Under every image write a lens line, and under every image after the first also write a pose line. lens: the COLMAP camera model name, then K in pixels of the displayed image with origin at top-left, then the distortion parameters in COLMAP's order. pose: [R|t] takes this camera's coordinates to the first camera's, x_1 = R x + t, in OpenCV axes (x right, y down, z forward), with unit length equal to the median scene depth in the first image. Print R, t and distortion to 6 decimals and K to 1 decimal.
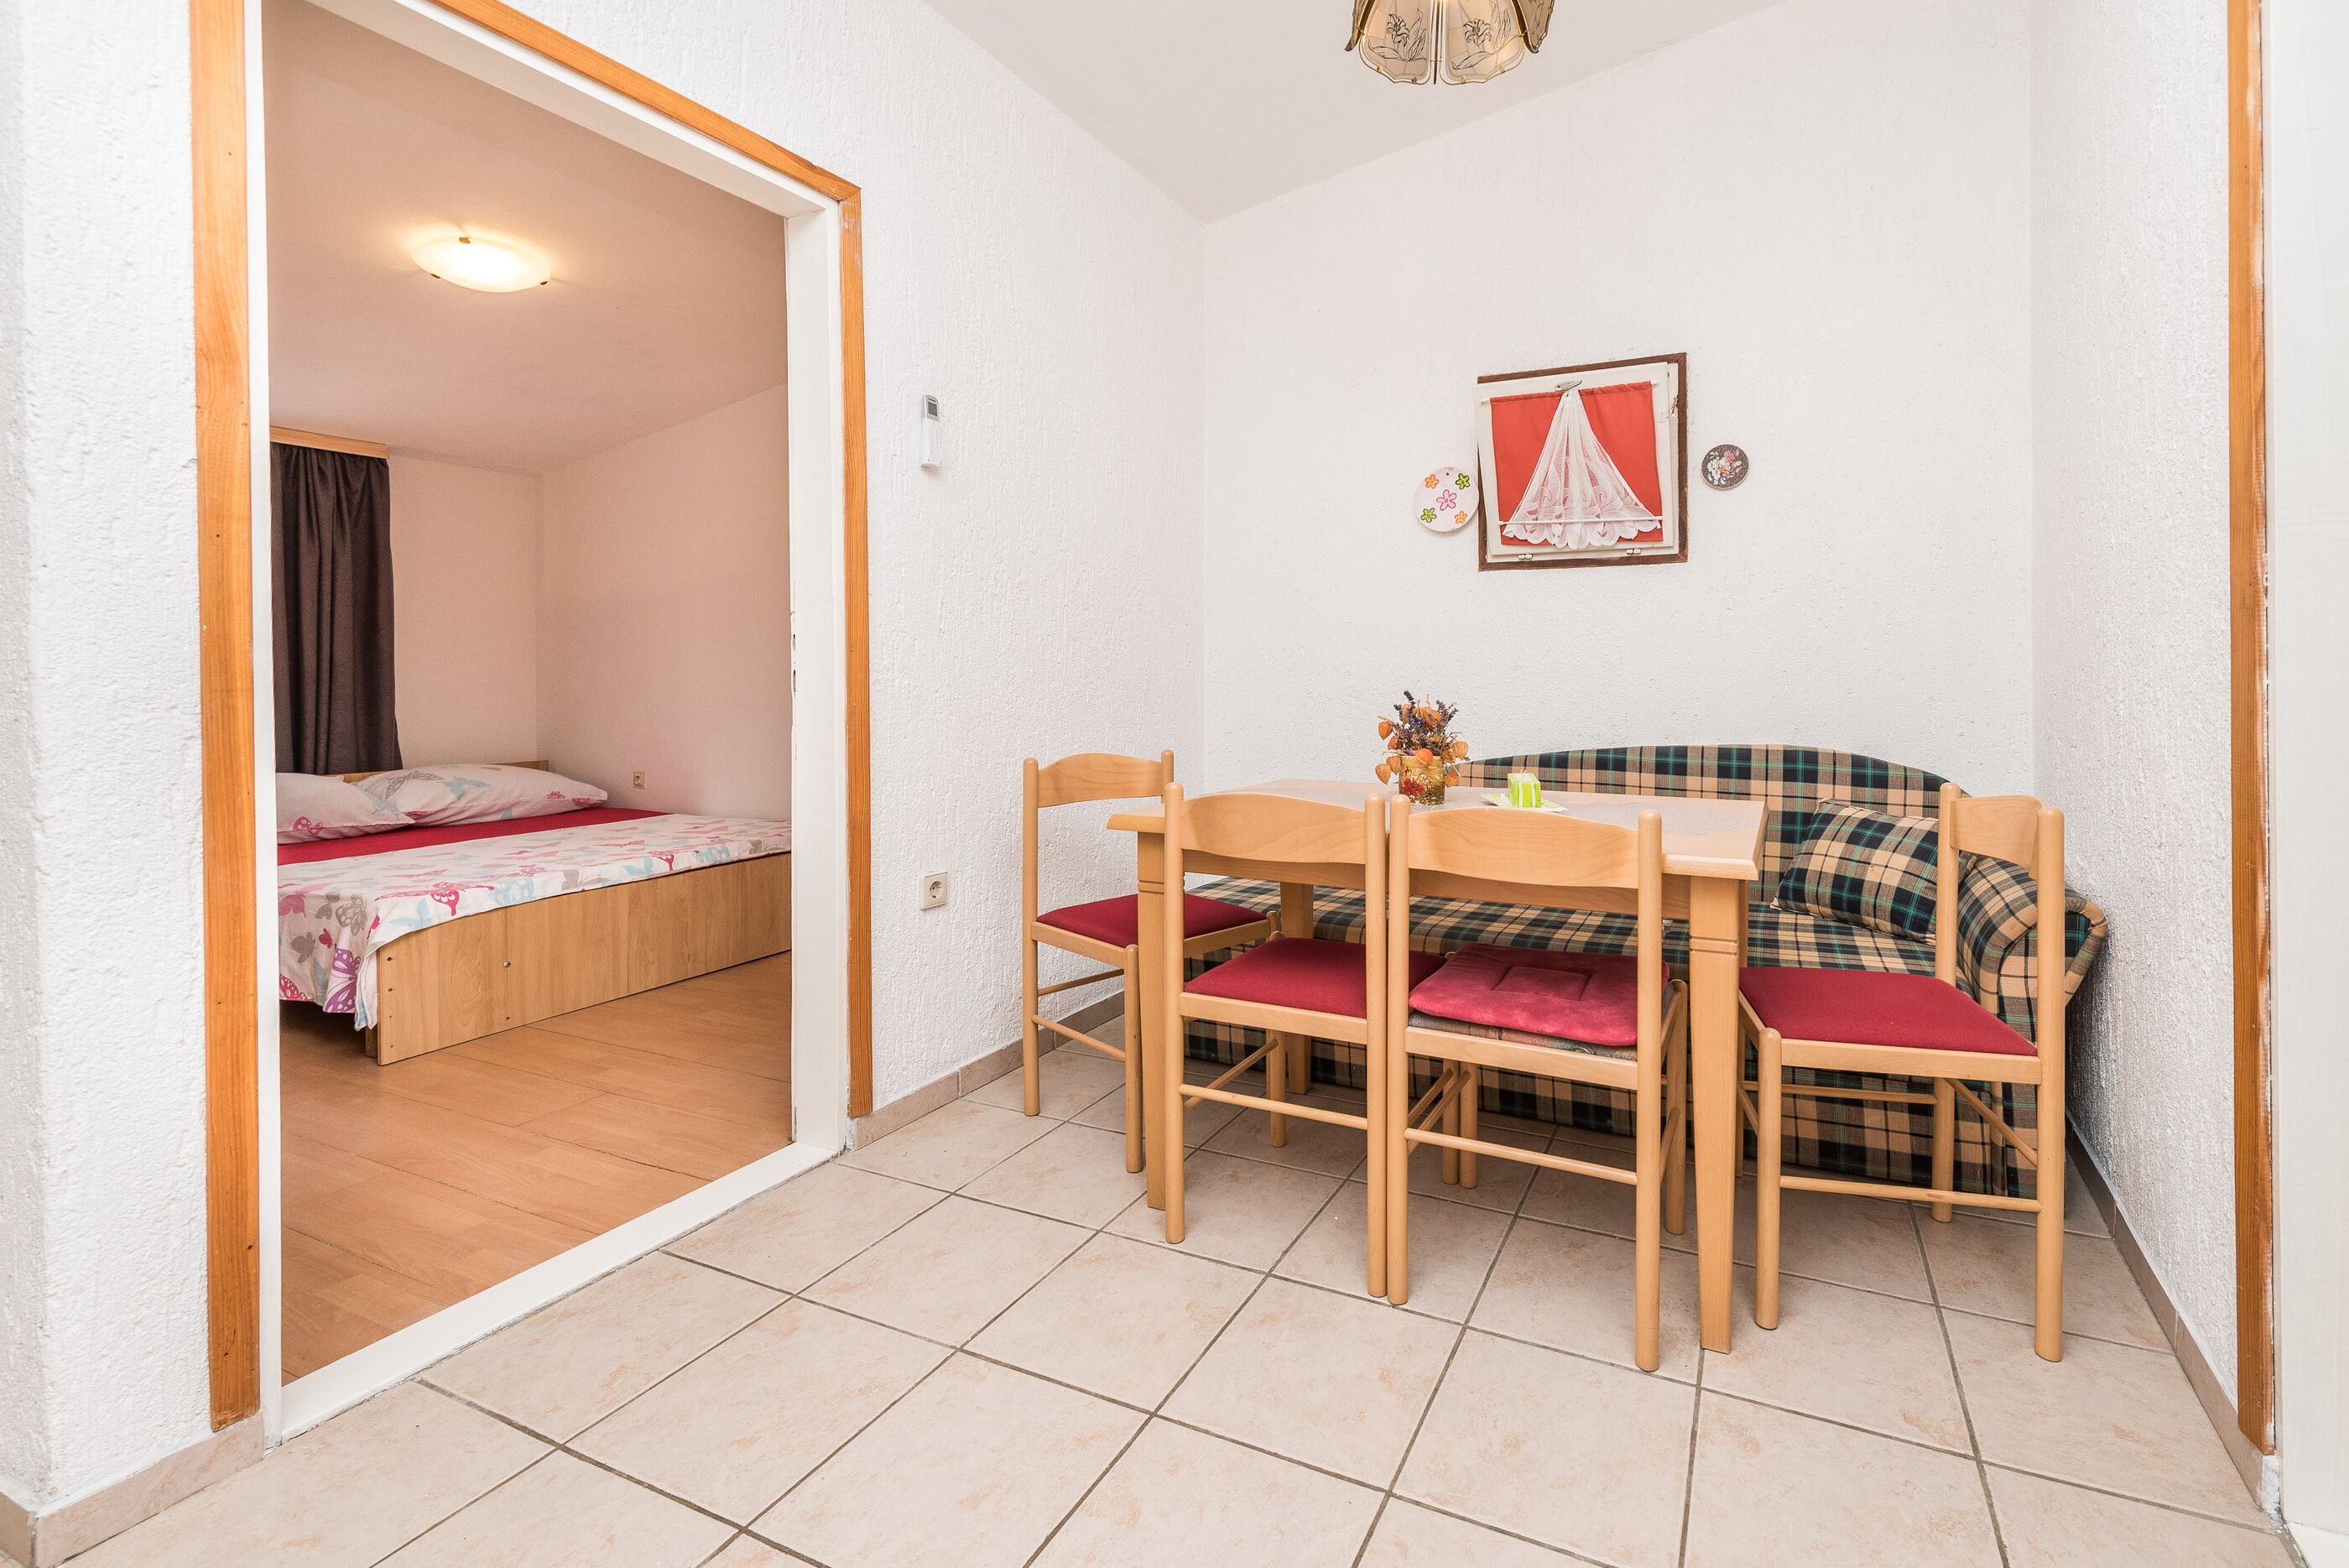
lens RADIAL K [[983.6, 0, 1362.6], [0, 983.6, 690.3], [0, 0, 1]] dist [0.008513, 0.000182]
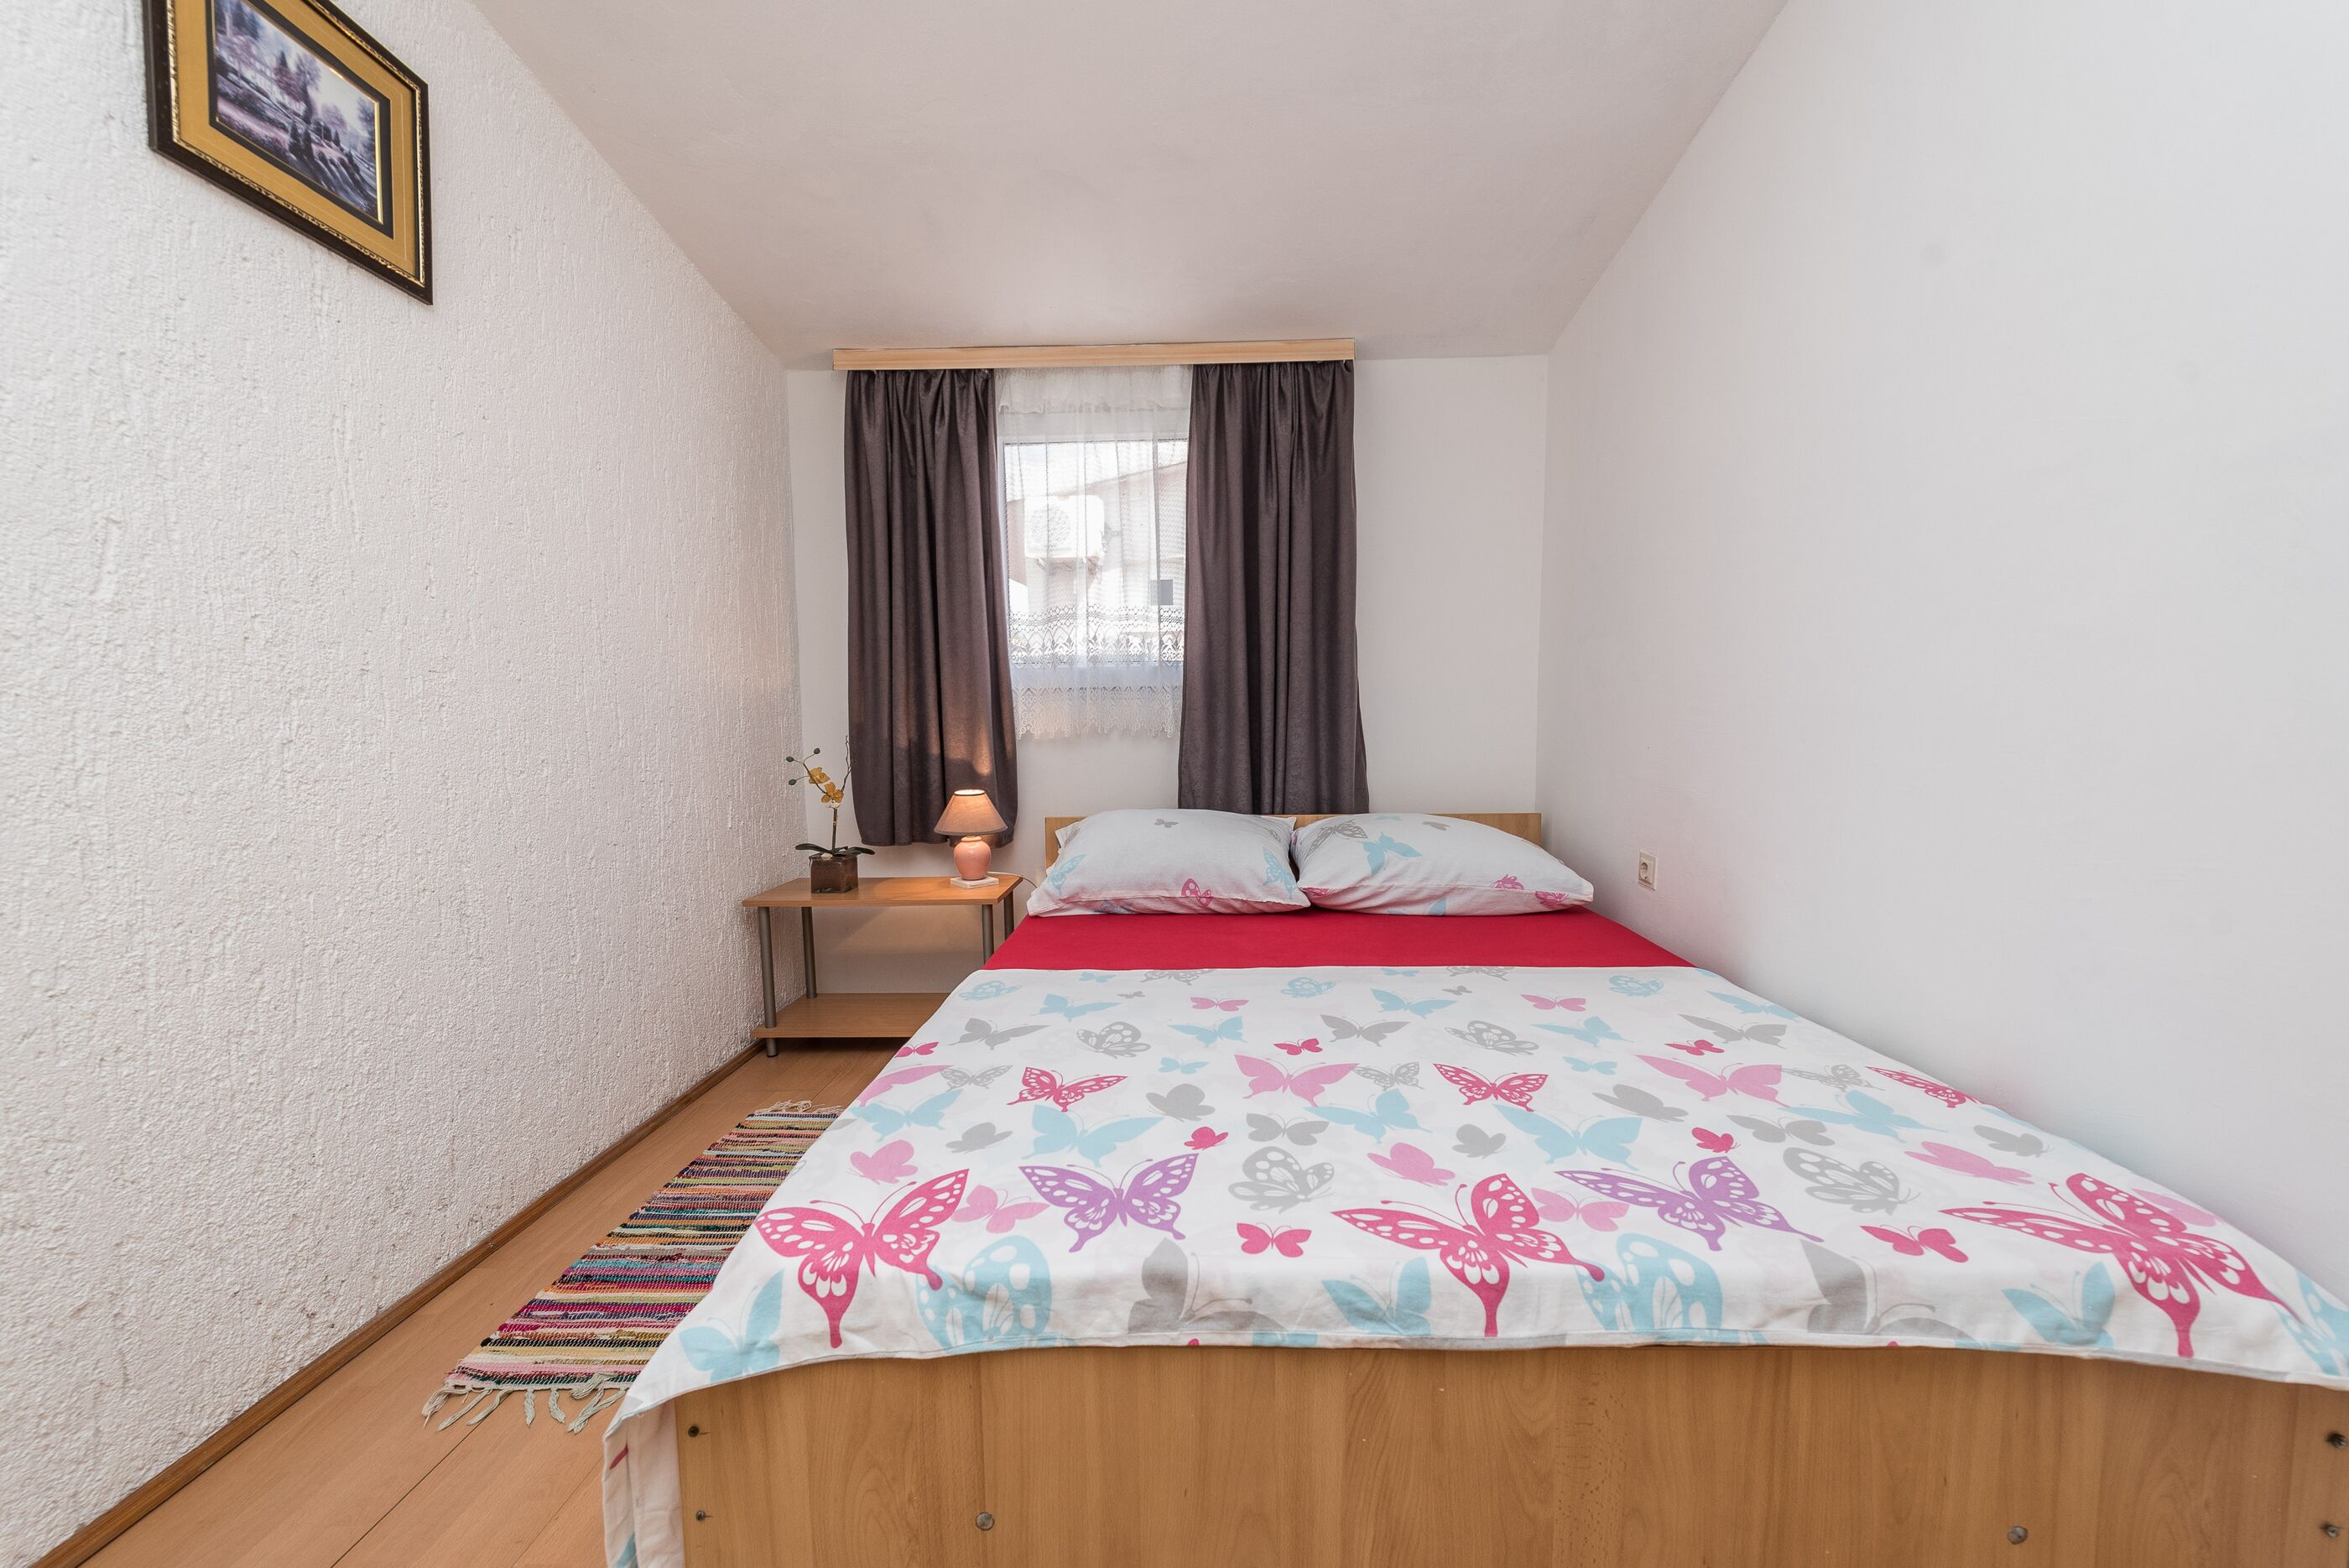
lens RADIAL K [[943.3, 0, 1199.1], [0, 943.3, 794.0], [0, 0, 1]] dist [0.008939, -0.004530]
pose [[0.366319, 0.073938, -0.927547, -0.490895], [-0.008423, 0.997061, 0.076152, 0.020485], [0.930451, -0.020083, 0.365865, 0.813747]]
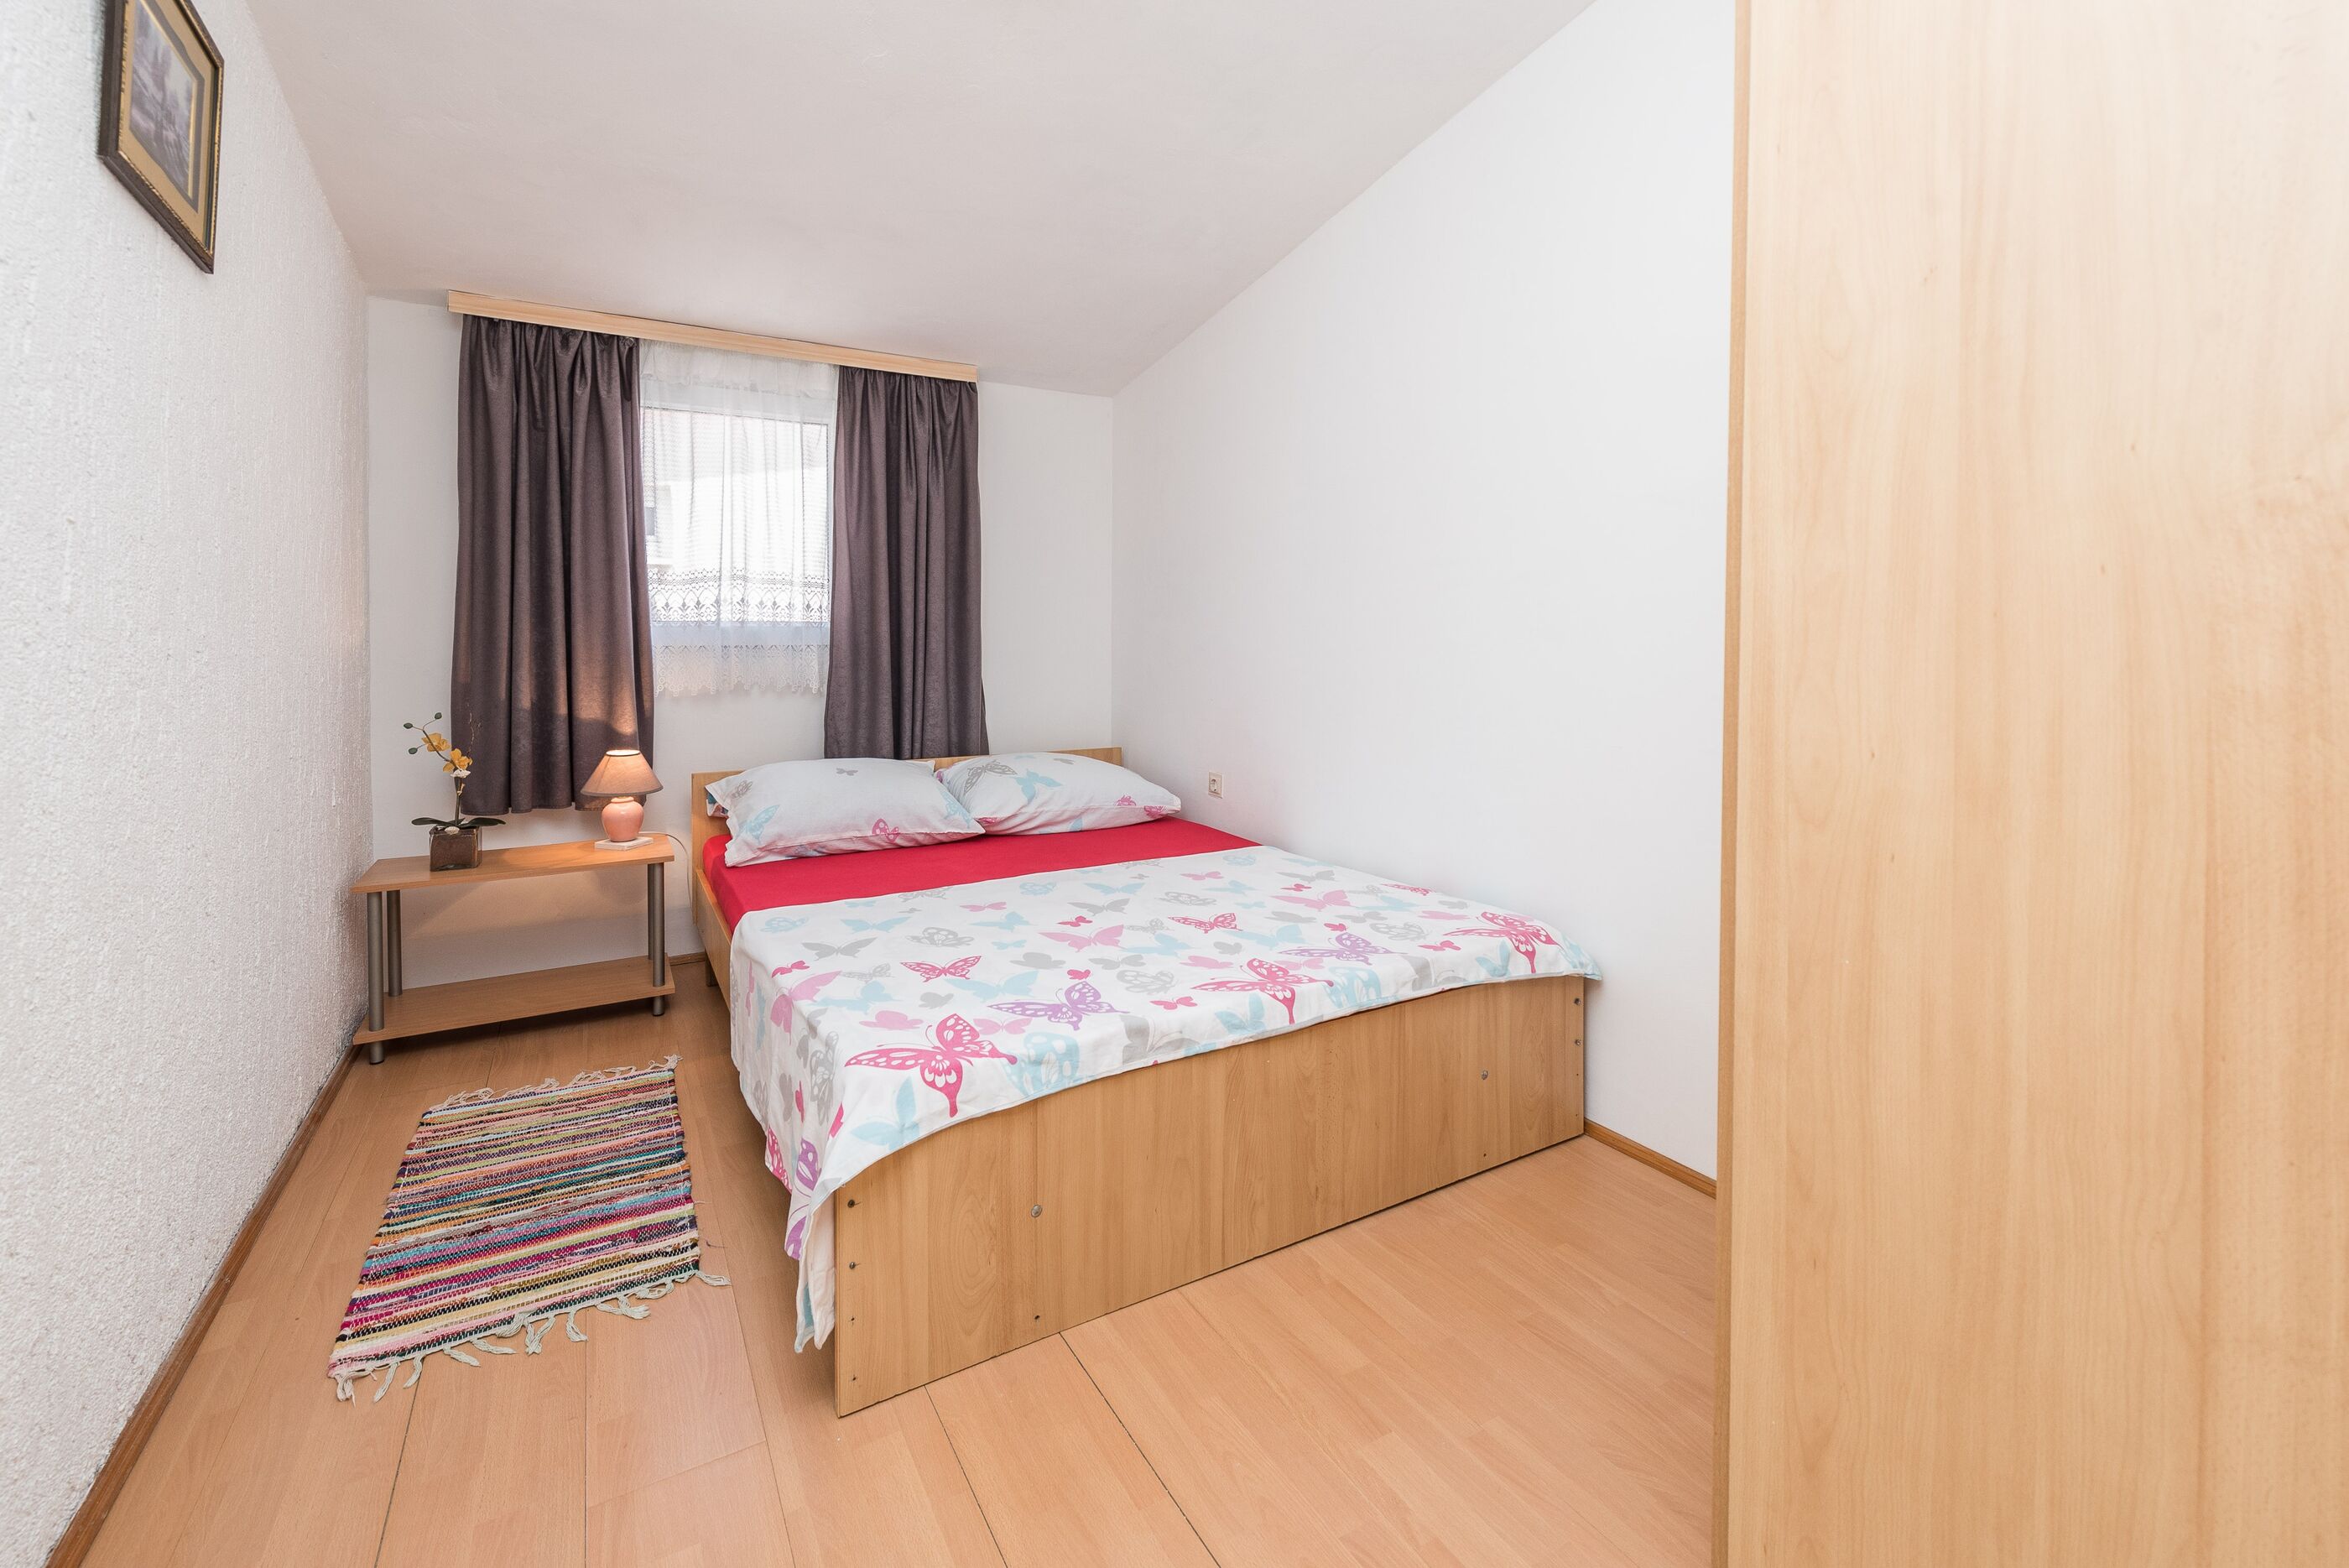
lens RADIAL K [[981.8, 0, 1170.5], [0, 981.8, 655.6], [0, 0, 1]] dist [0.000864, -0.000292]
pose [[0.795489, 0.005755, -0.605941, -0.434109], [-0.010016, 0.999943, -0.003652, -0.001911], [0.605885, 0.008975, 0.795501, 0.547126]]
